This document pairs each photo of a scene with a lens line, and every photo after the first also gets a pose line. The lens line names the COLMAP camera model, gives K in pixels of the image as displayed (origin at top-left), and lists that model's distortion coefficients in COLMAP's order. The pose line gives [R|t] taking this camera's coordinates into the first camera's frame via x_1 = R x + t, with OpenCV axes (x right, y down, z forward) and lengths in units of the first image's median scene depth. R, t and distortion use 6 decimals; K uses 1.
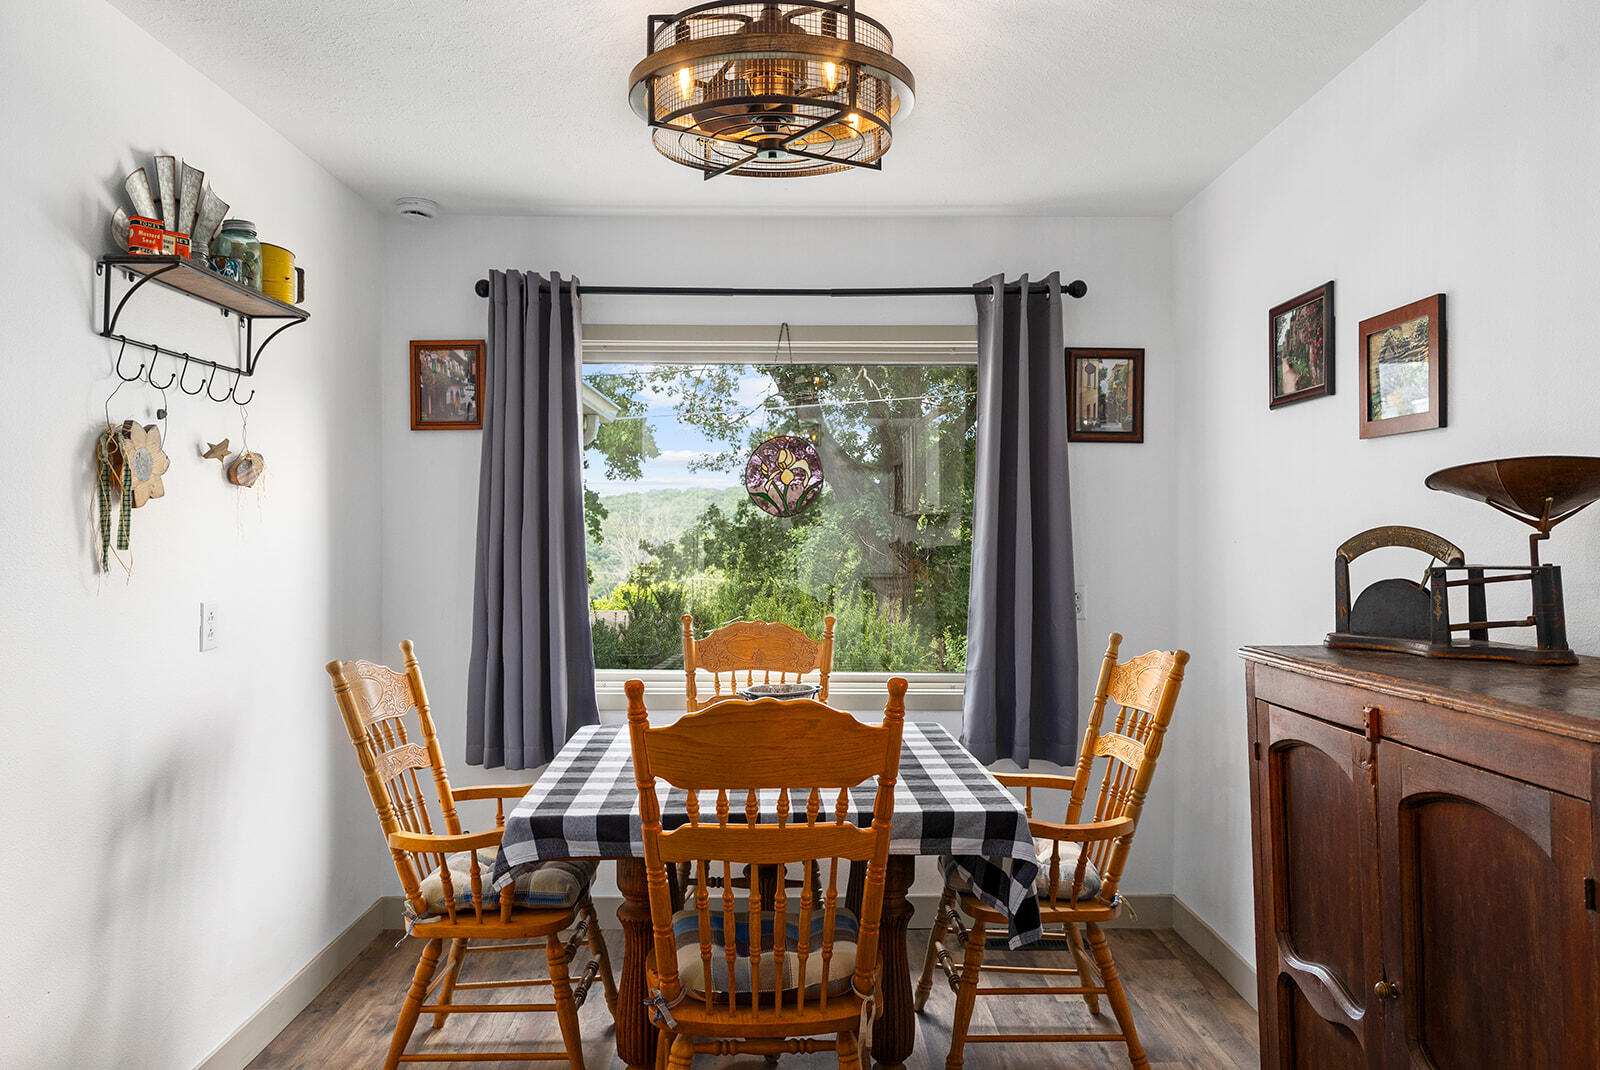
lens RADIAL K [[1165.9, 0, 800.0], [0, 1165.9, 535.0], [0, 0, 1]] dist [0.001557, 0.000102]
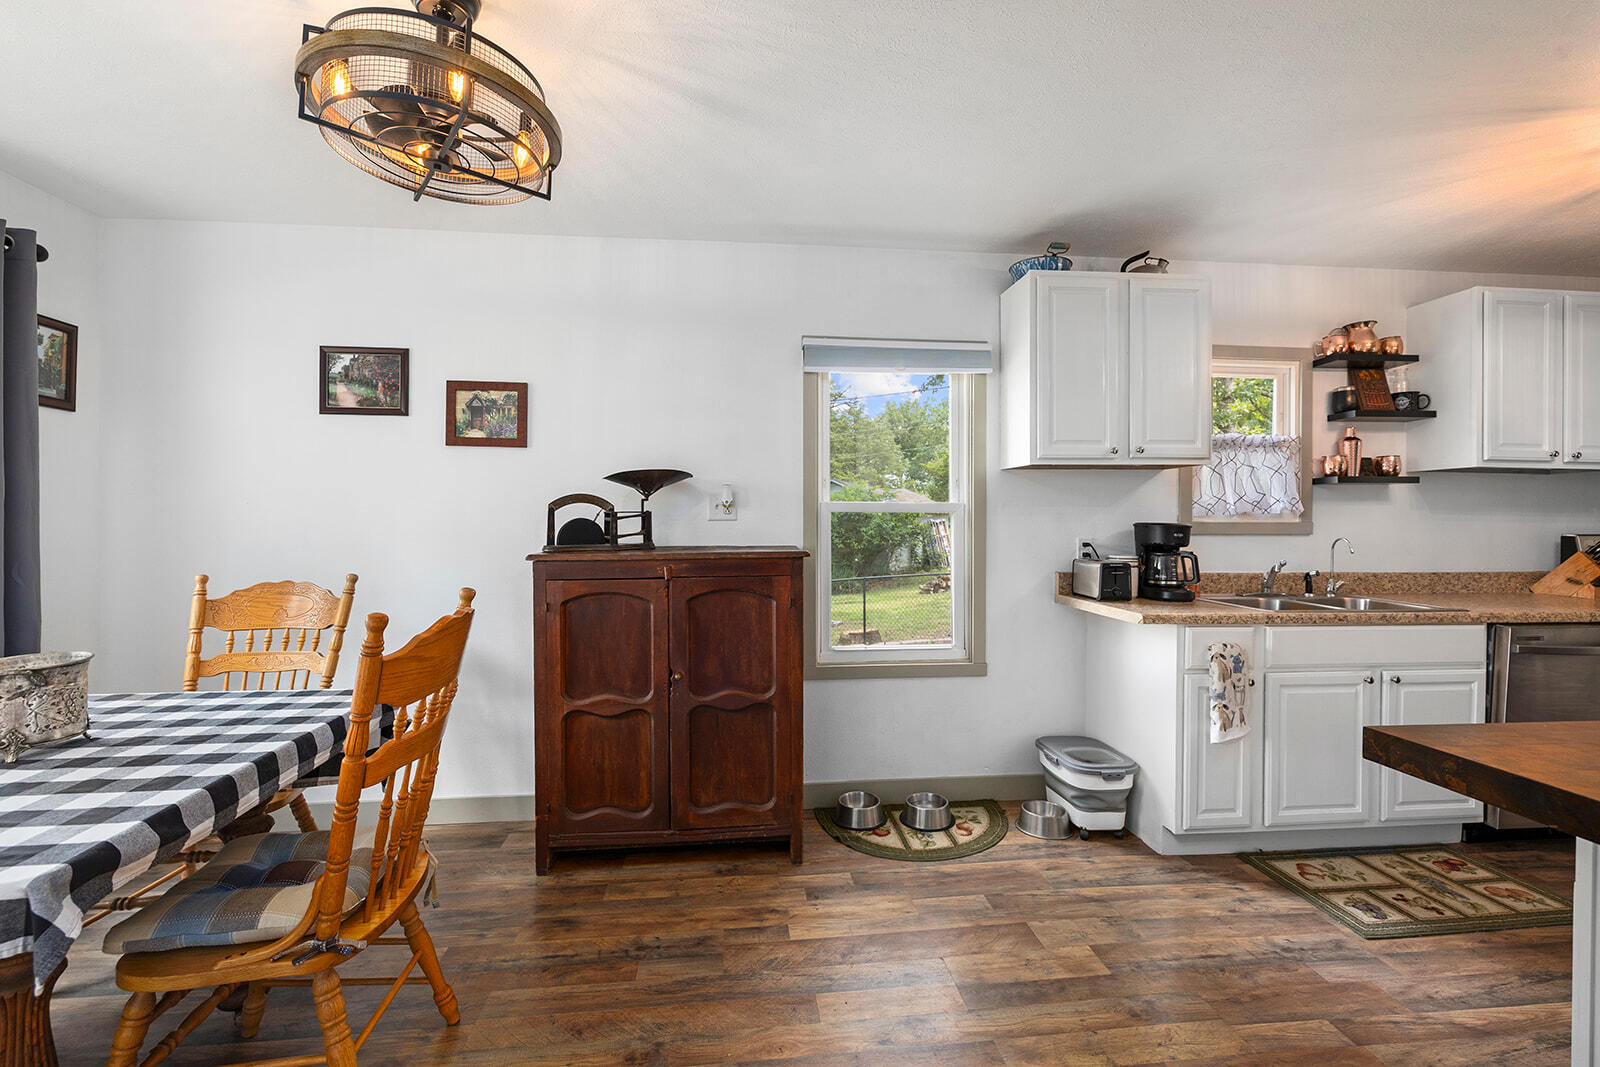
lens RADIAL K [[704.3, 0, 800.0], [0, 704.3, 533.5], [0, 0, 1]] dist [0.020263, 0.000206]
pose [[-0.092422, -0.016372, 0.995585, -0.799738], [-0.002561, 0.999865, 0.016205, 0.041704], [-0.995717, -0.001052, -0.092452, 0.676935]]
